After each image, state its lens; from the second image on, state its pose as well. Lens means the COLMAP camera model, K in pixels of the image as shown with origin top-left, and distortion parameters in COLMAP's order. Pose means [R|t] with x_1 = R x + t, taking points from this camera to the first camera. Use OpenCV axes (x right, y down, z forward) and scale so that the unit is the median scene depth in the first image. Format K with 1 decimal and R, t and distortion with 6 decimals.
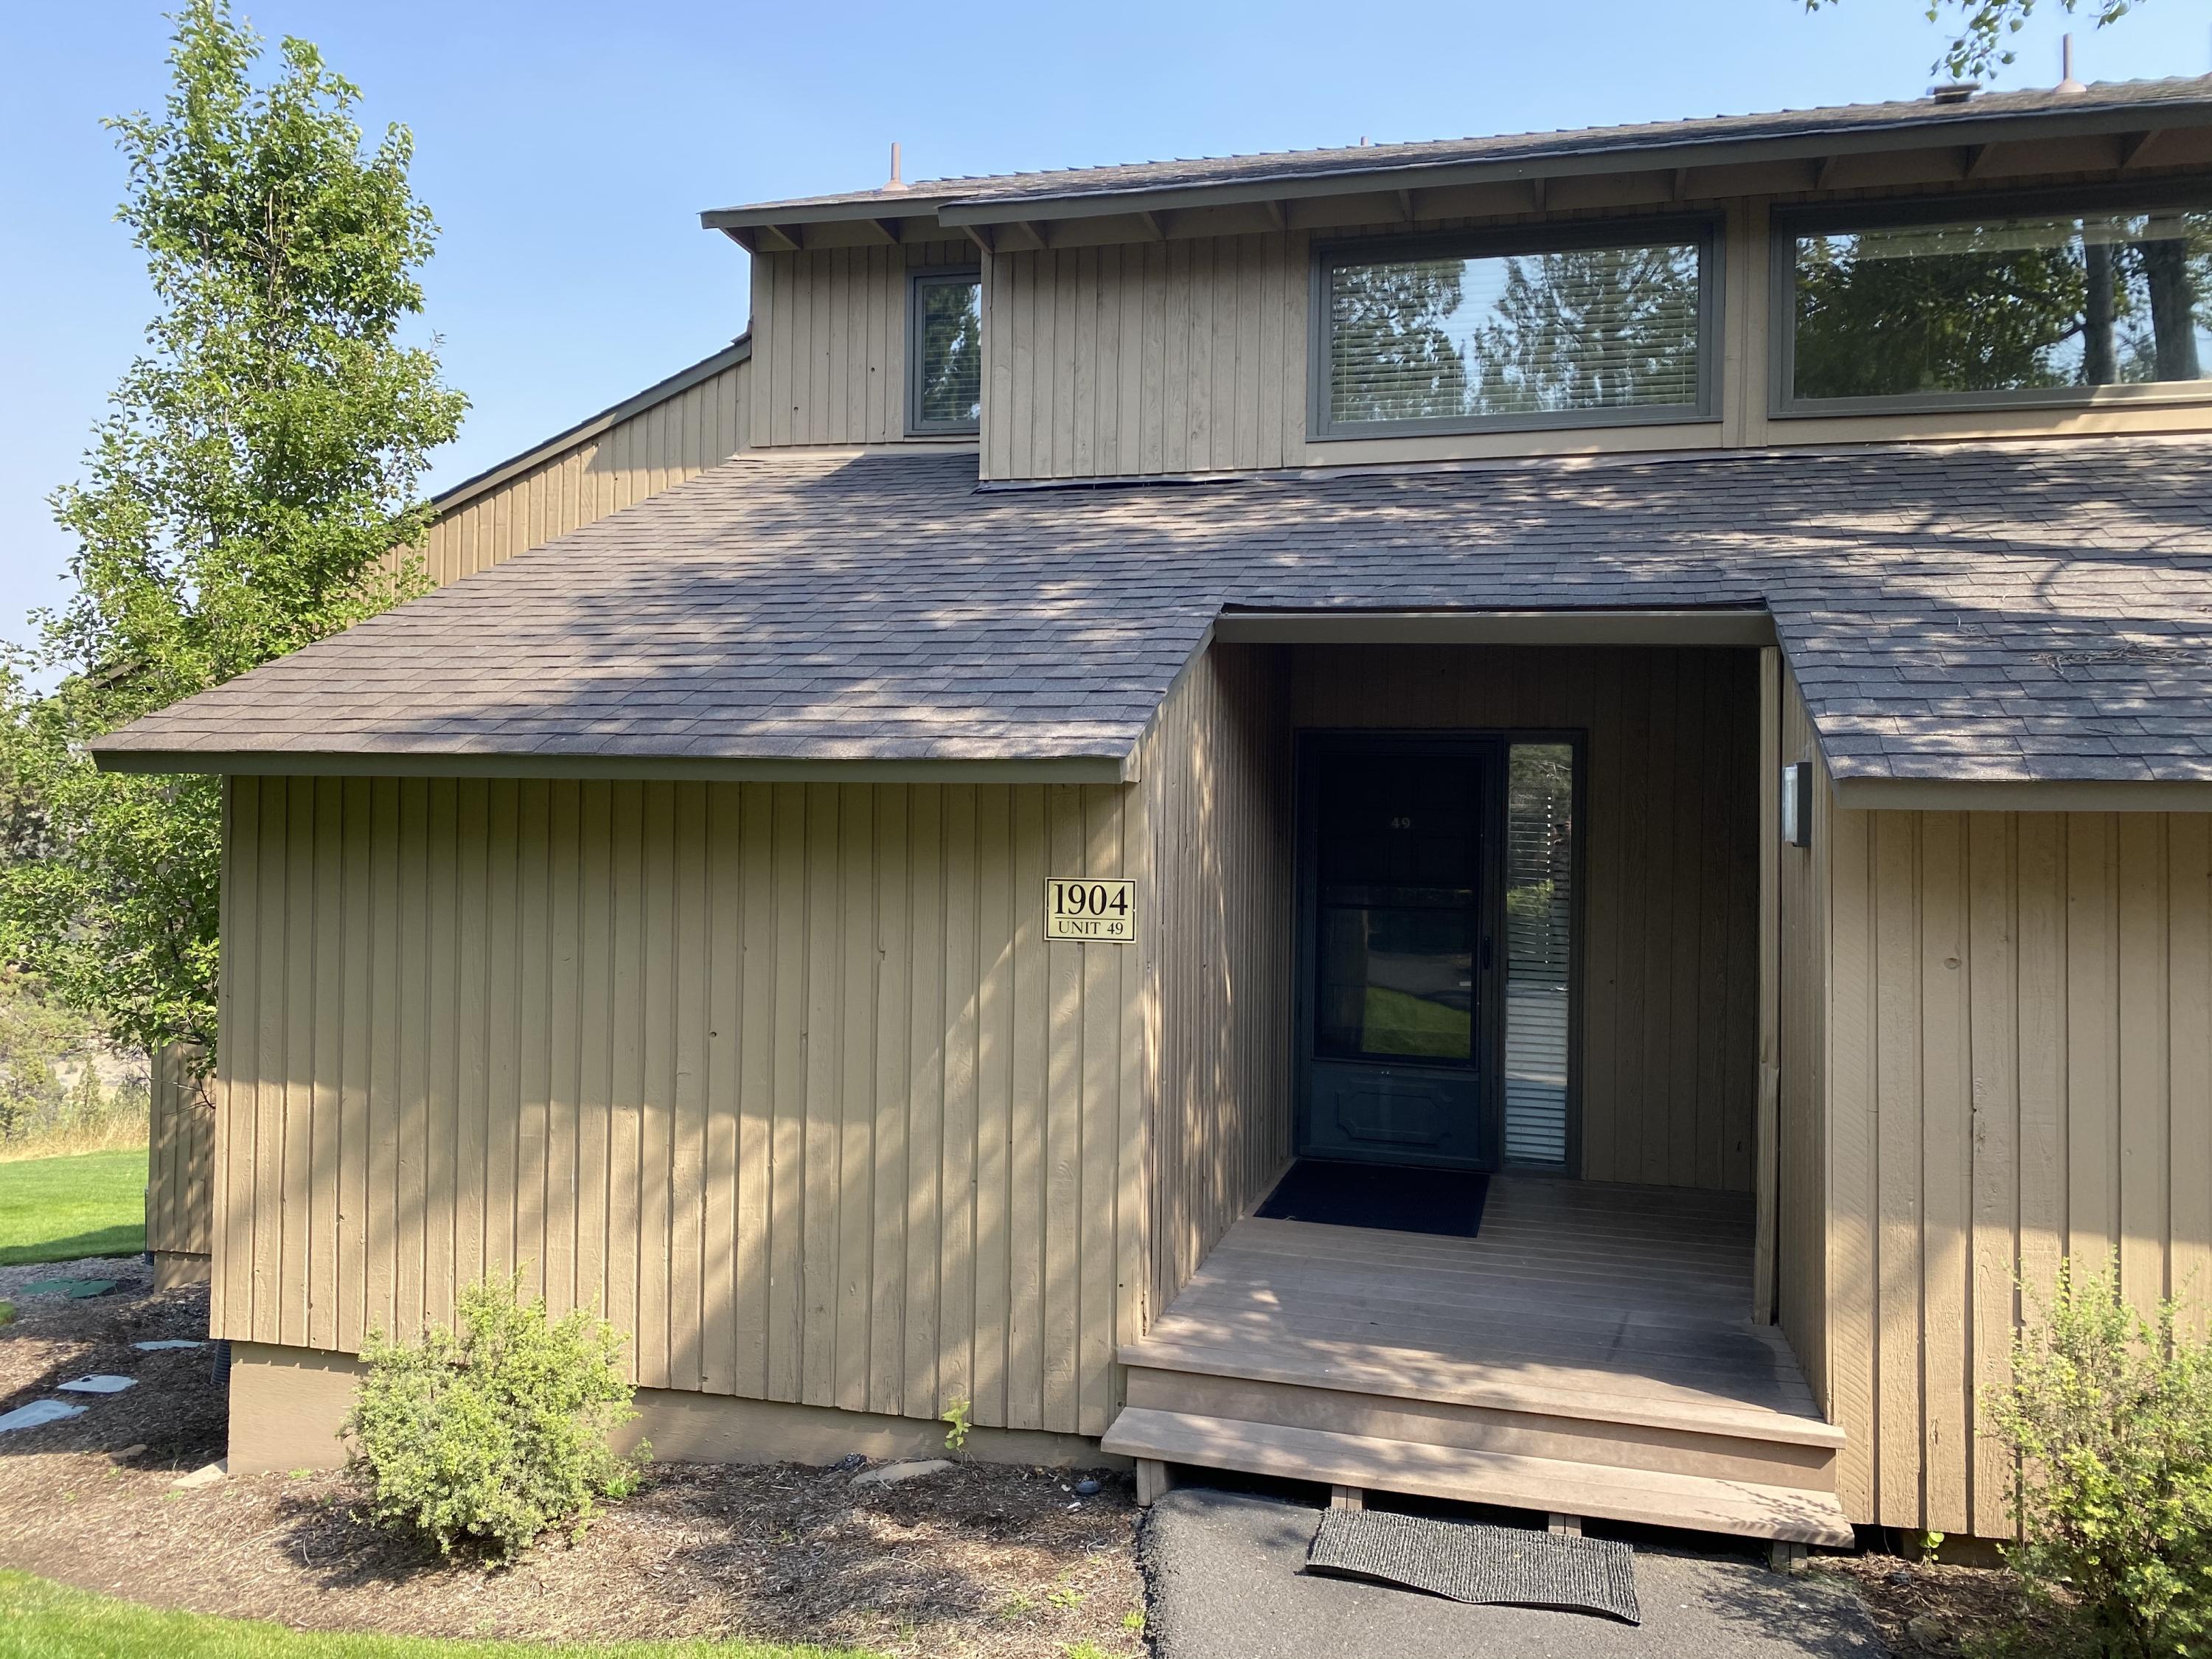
lens RADIAL K [[1728.9, 0, 1066.9], [0, 1728.9, 786.1], [0, 0, 1]] dist [0.061027, -0.081017]
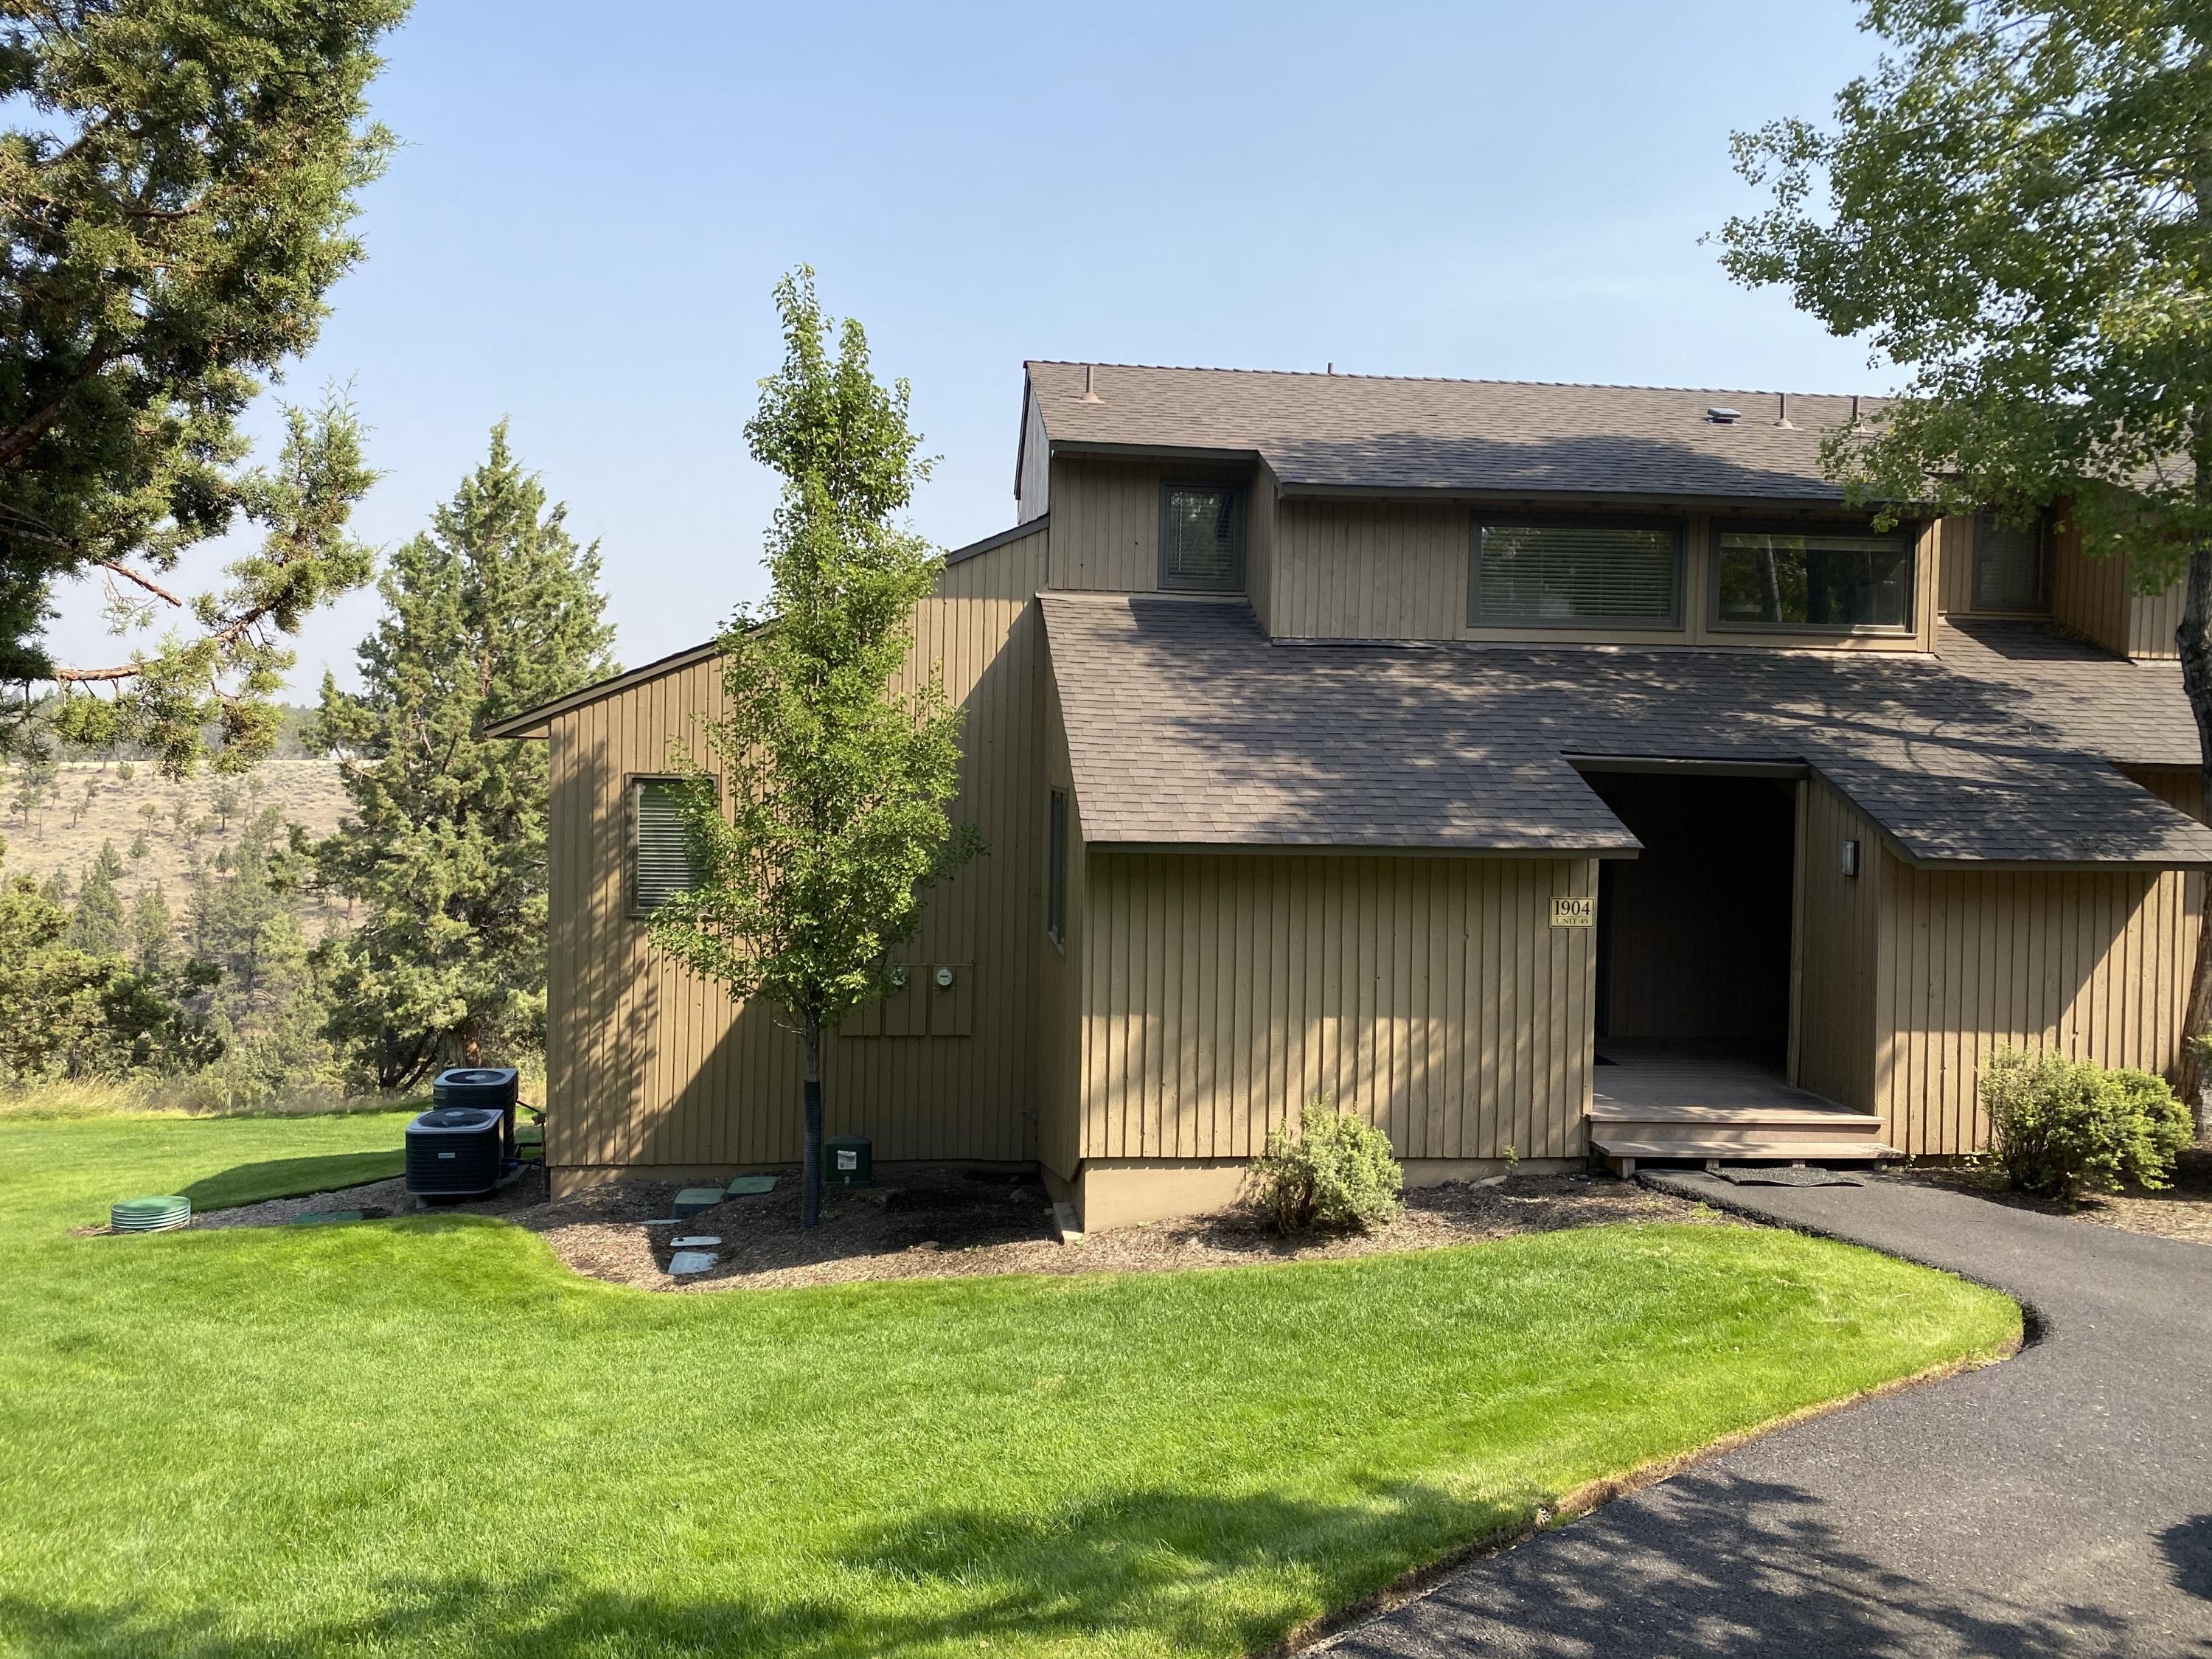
lens RADIAL K [[1728.9, 0, 1111.0], [0, 1728.9, 826.0], [0, 0, 1]] dist [0.061027, -0.081017]
pose [[0.929162, -0.011912, 0.369480, -1.209446], [-0.010954, 0.998155, 0.059728, -0.144103], [-0.369510, -0.059545, 0.927317, -0.700344]]
